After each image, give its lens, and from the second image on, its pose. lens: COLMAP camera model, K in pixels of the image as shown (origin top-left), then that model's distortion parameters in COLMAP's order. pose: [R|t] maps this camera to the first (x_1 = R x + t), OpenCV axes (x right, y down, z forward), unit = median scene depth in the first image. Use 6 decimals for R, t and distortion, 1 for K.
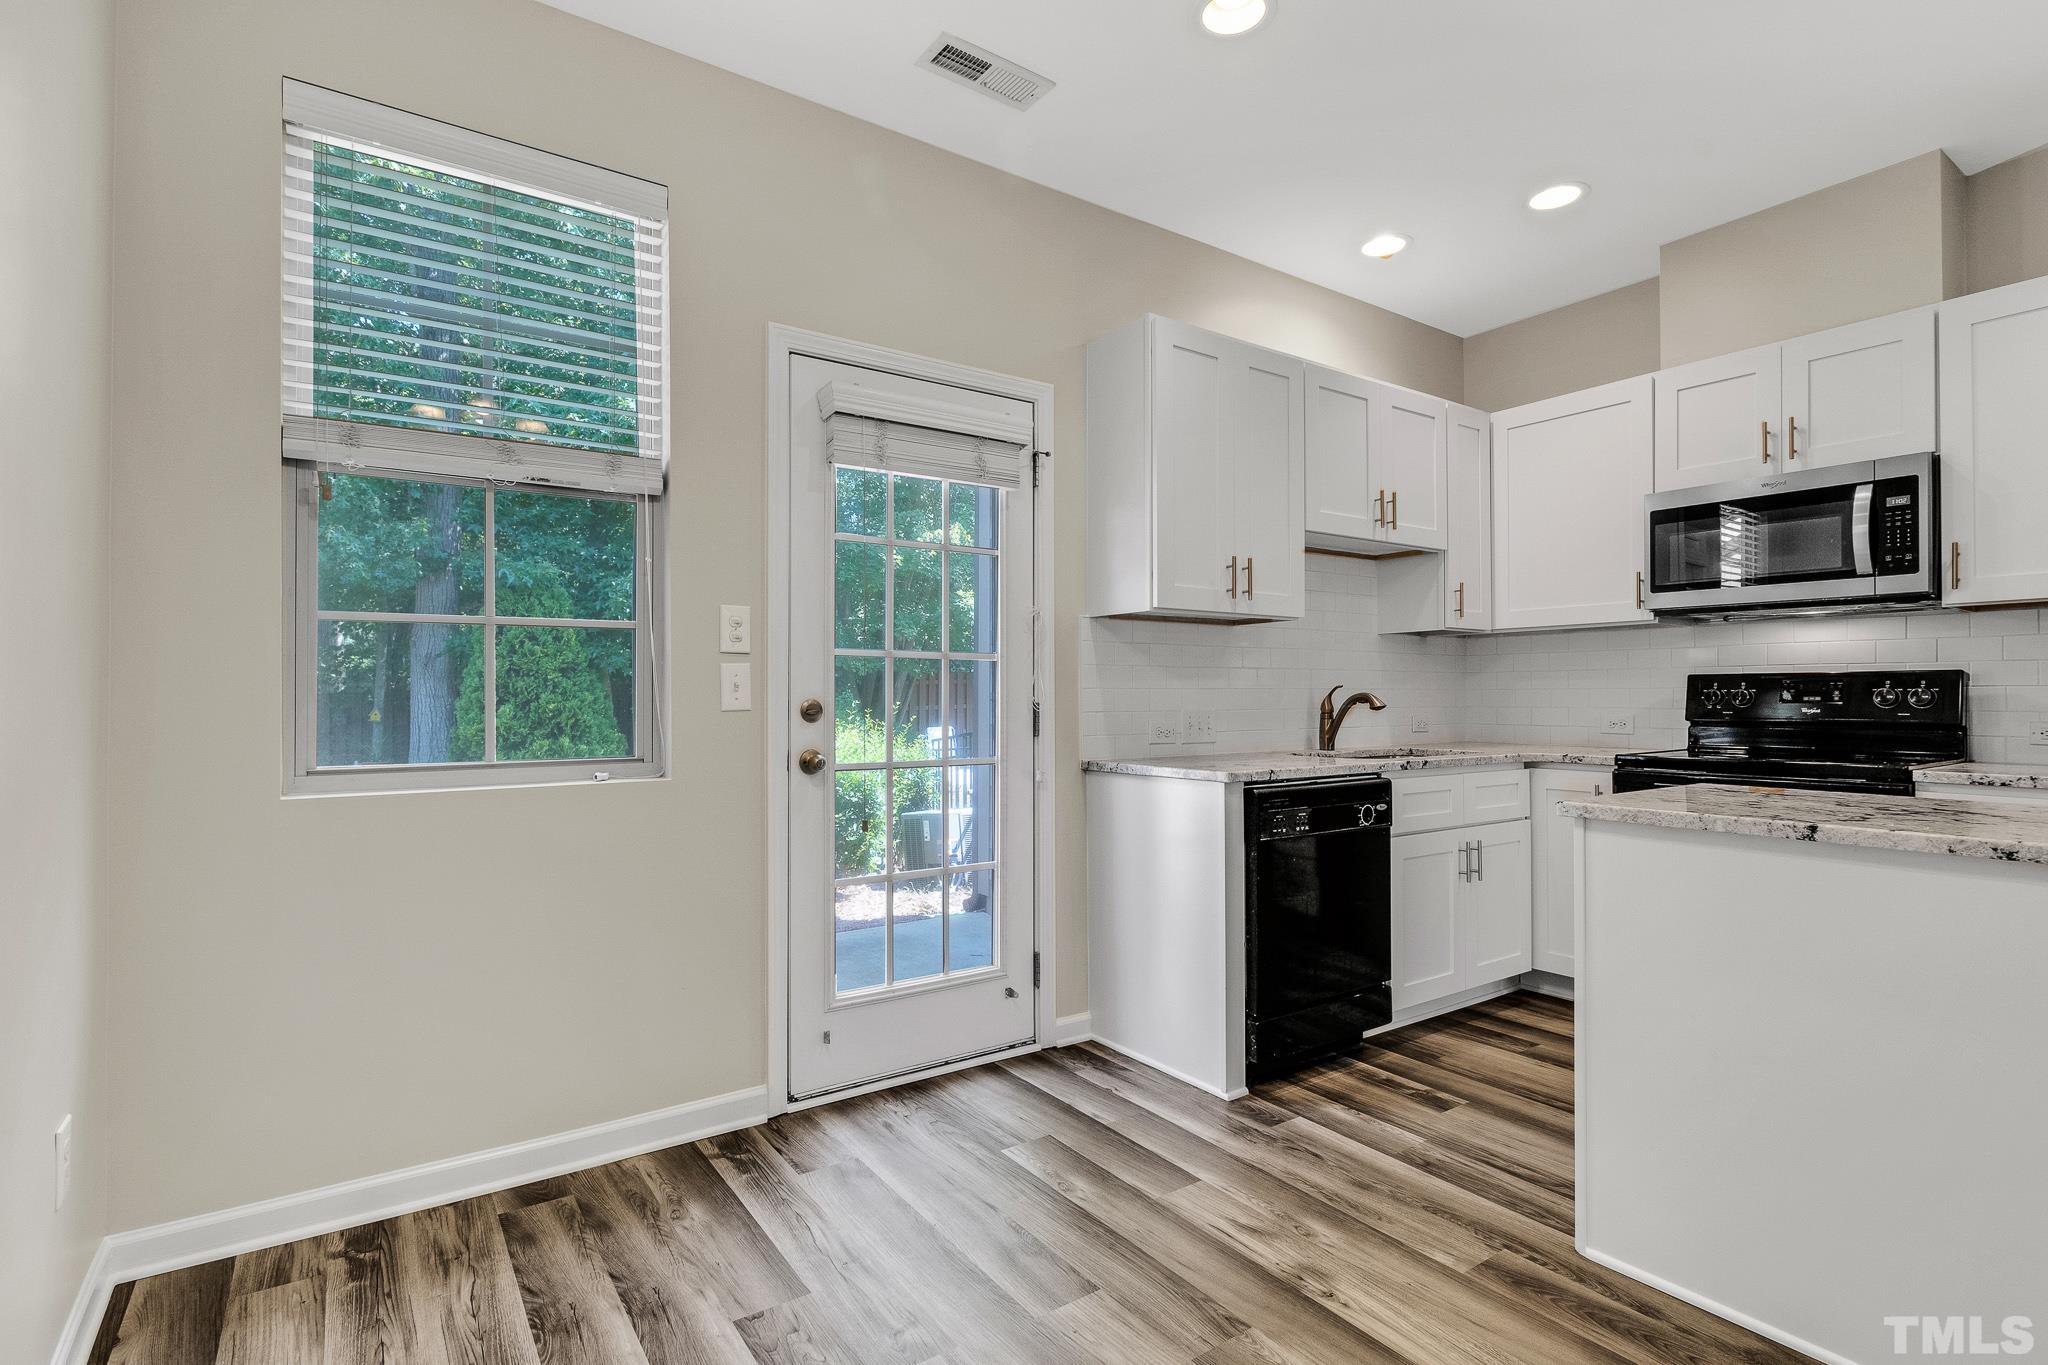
lens RADIAL K [[958.4, 0, 1017.4], [0, 958.4, 684.6], [0, 0, 1]] dist [-0.001444, -0.001326]
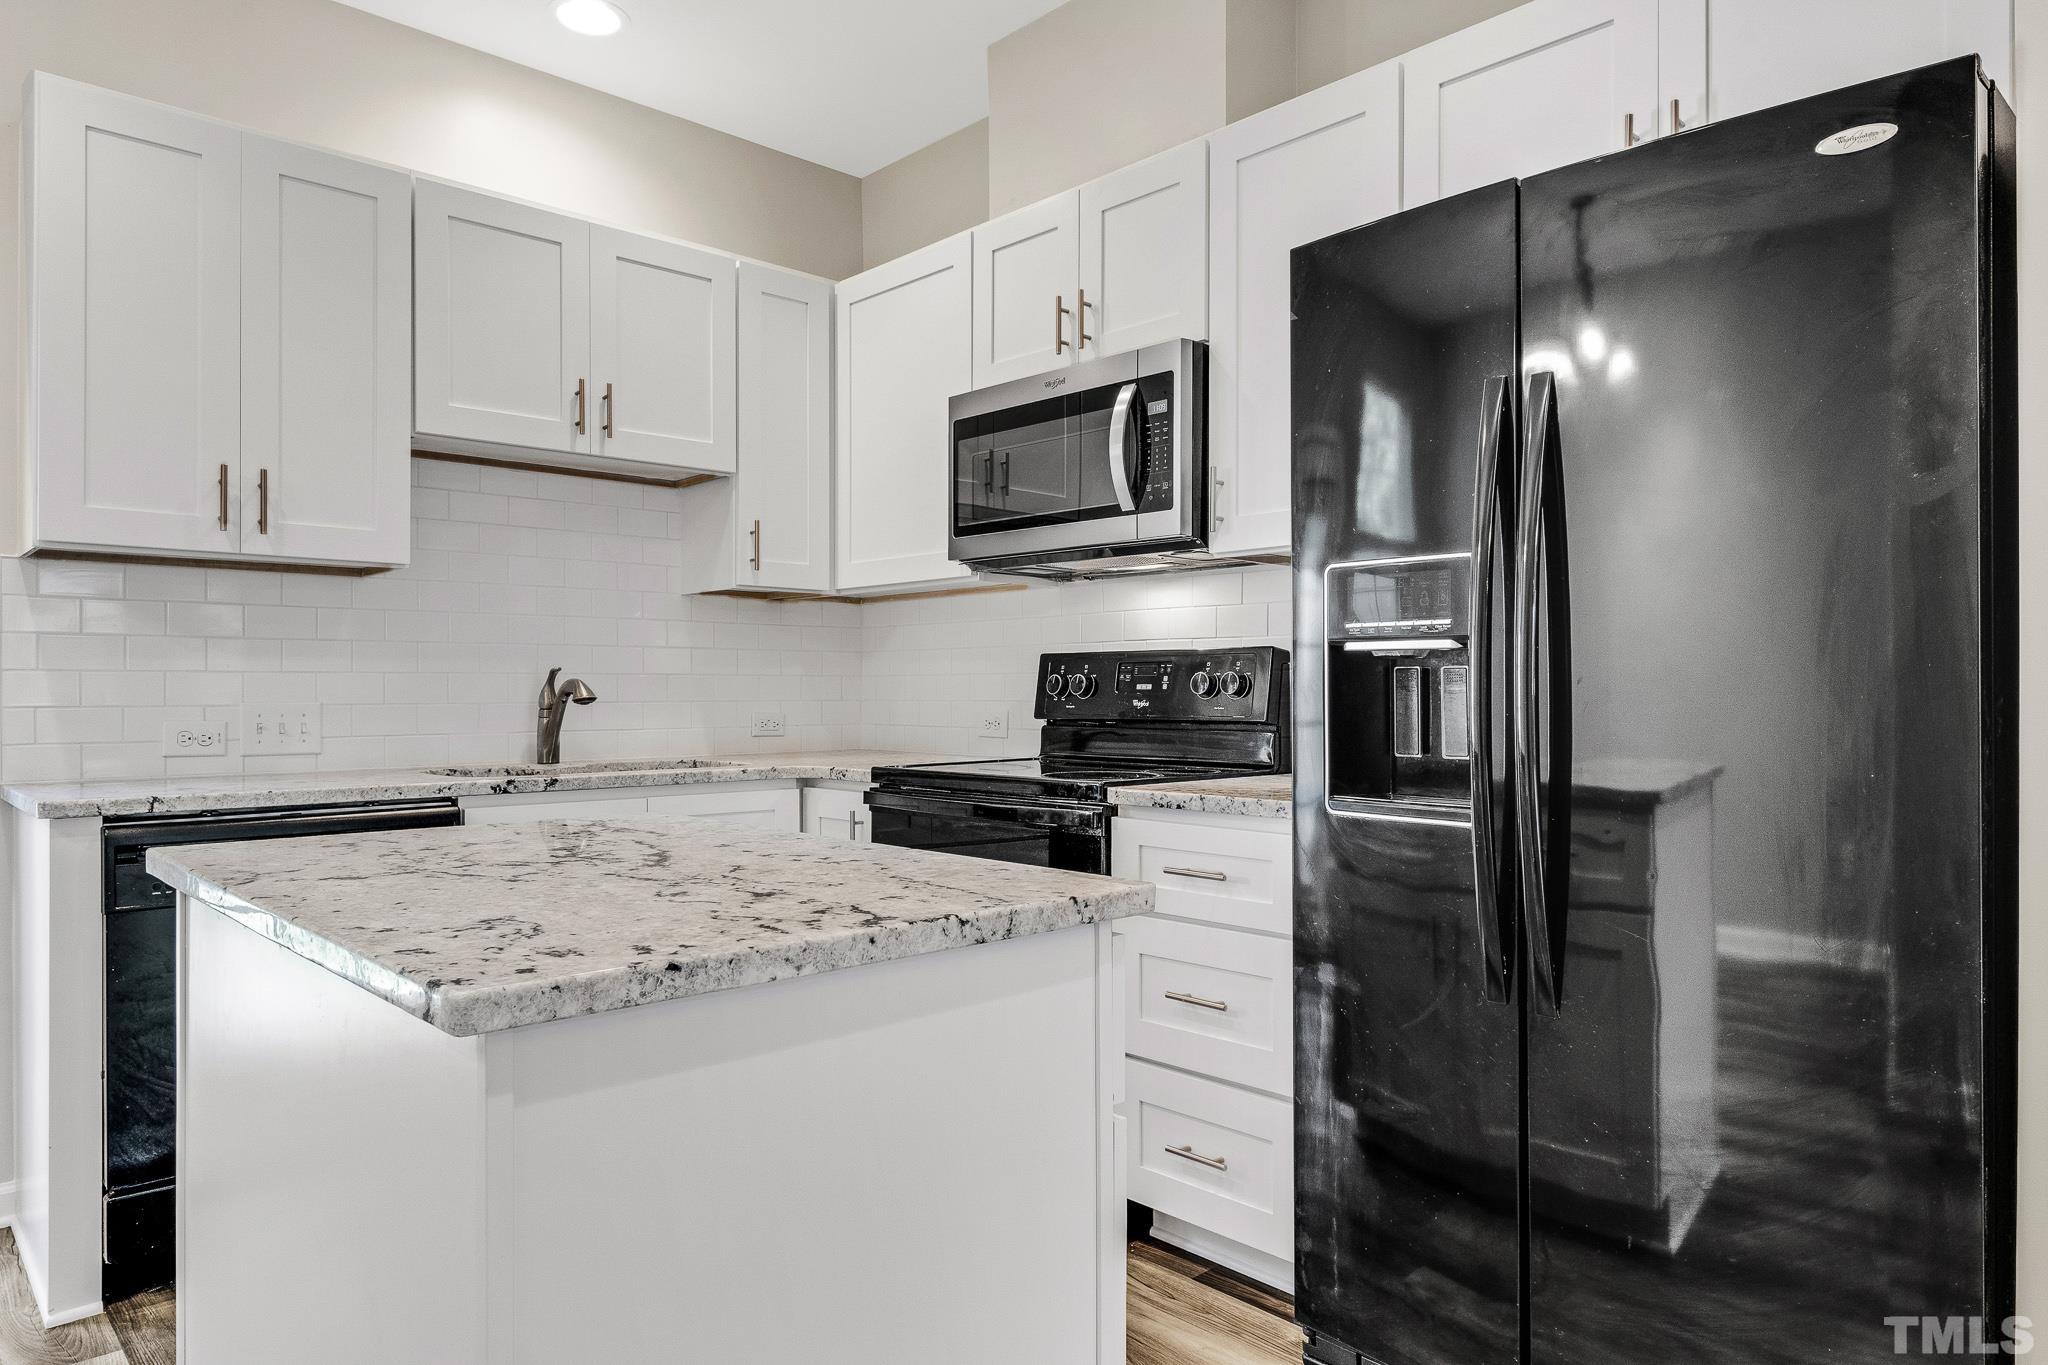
lens RADIAL K [[1273.9, 0, 1002.5], [0, 1273.9, 686.7], [0, 0, 1]] dist [-0.001940, -0.000389]
pose [[0.988386, 0.000783, 0.151964, 0.604496], [-0.002094, 0.999962, 0.008467, 0.006786], [-0.151952, -0.008687, 0.988350, 0.074571]]
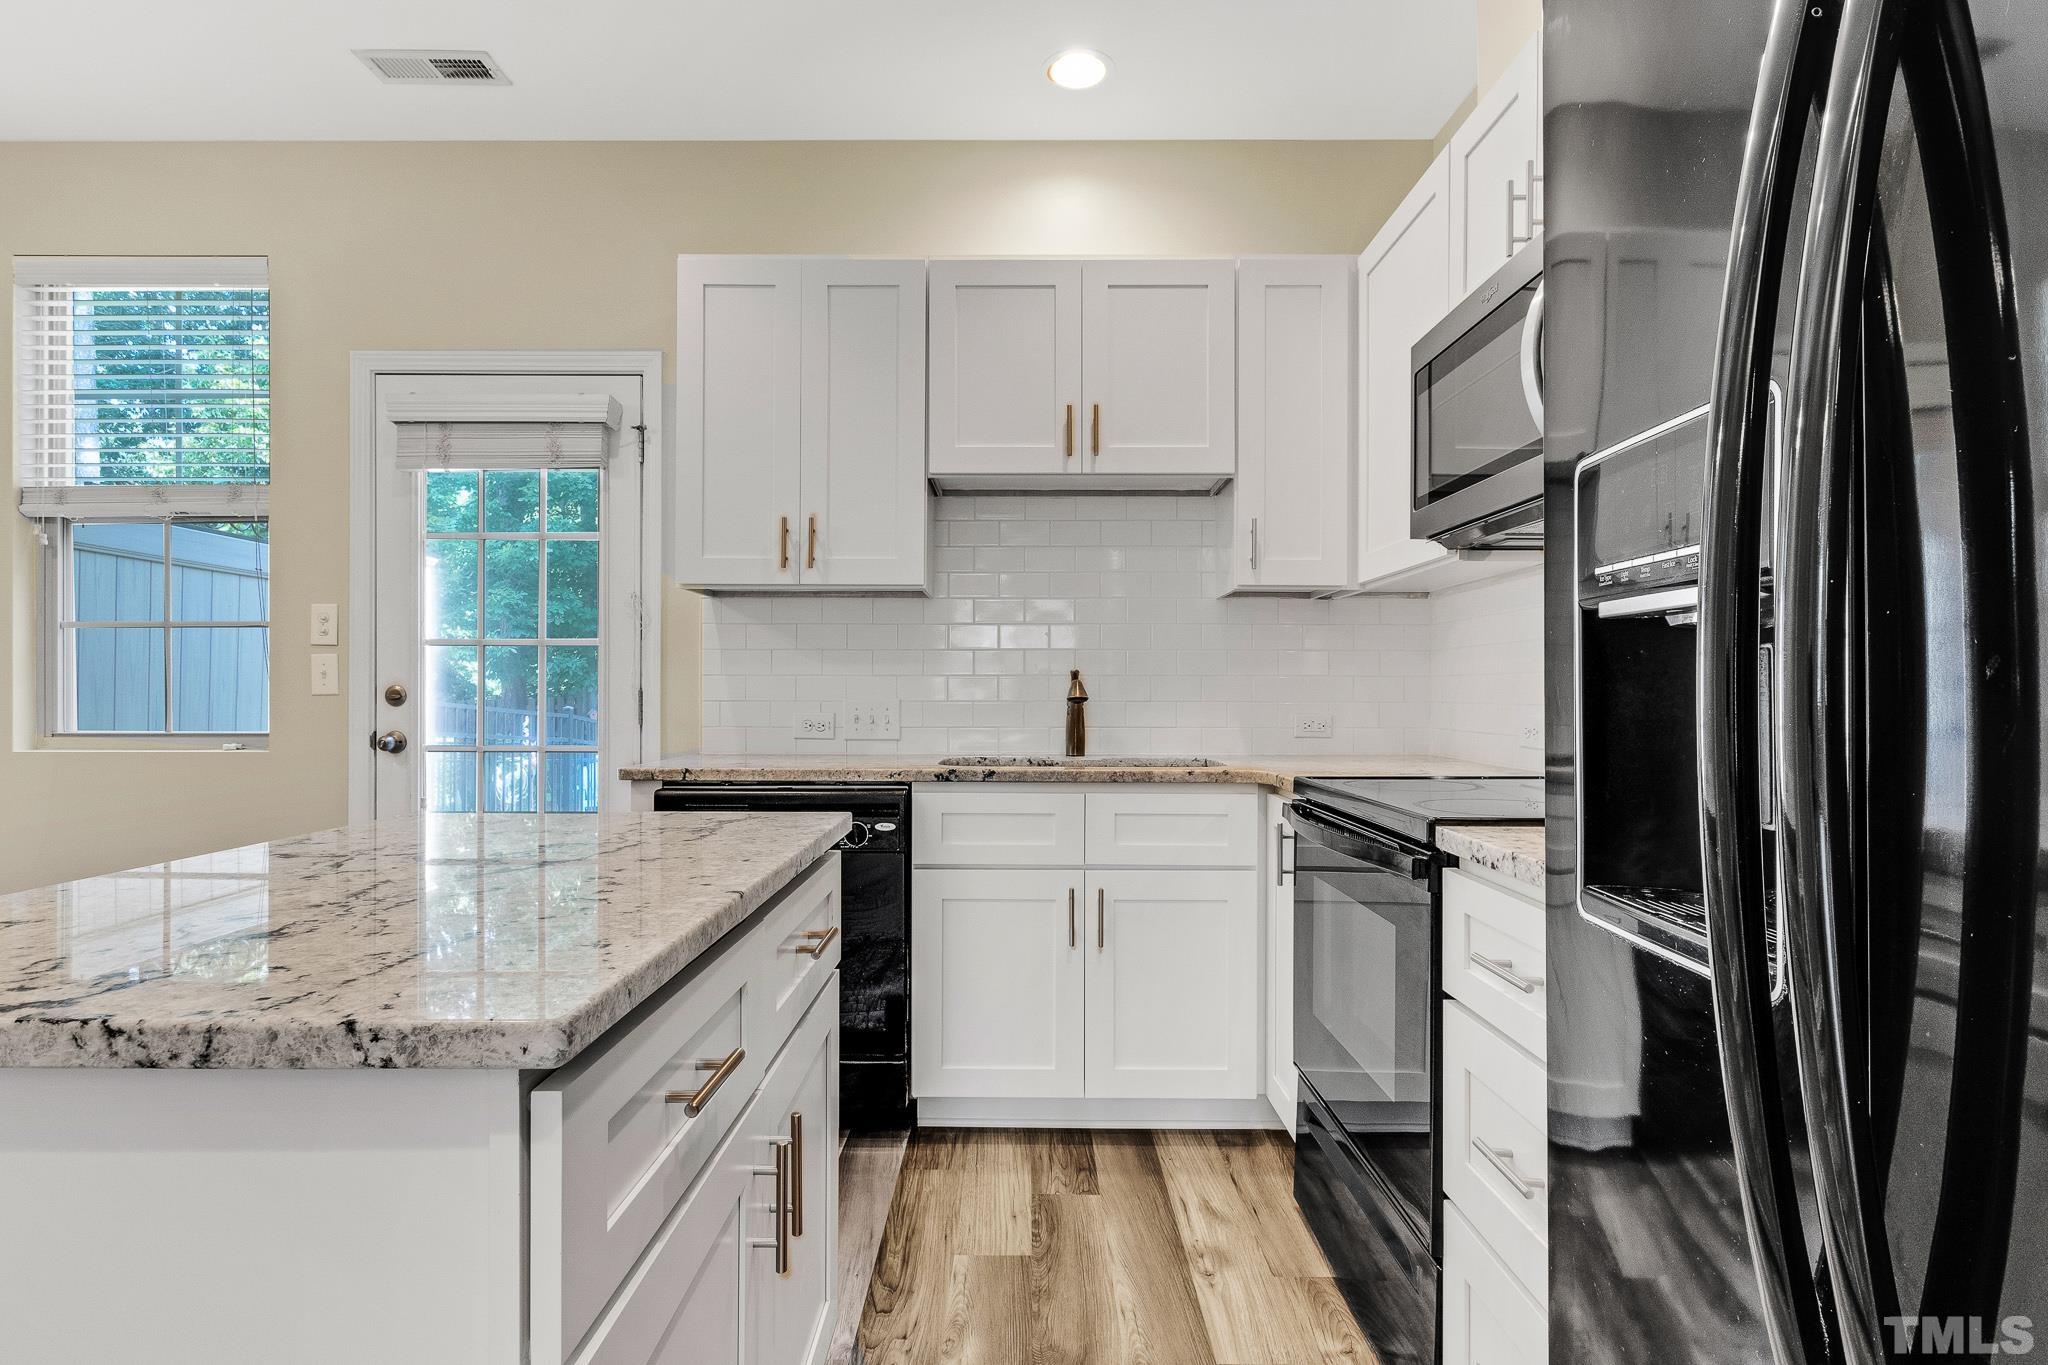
lens RADIAL K [[1030.1, 0, 1018.3], [0, 1030.1, 691.3], [0, 0, 1]] dist [0.002425, 0.000343]
pose [[0.825753, 0.003329, -0.564022, 0.895031], [0.003301, 0.999937, 0.010734, 0.009941], [0.564022, -0.010725, 0.825690, 0.360653]]
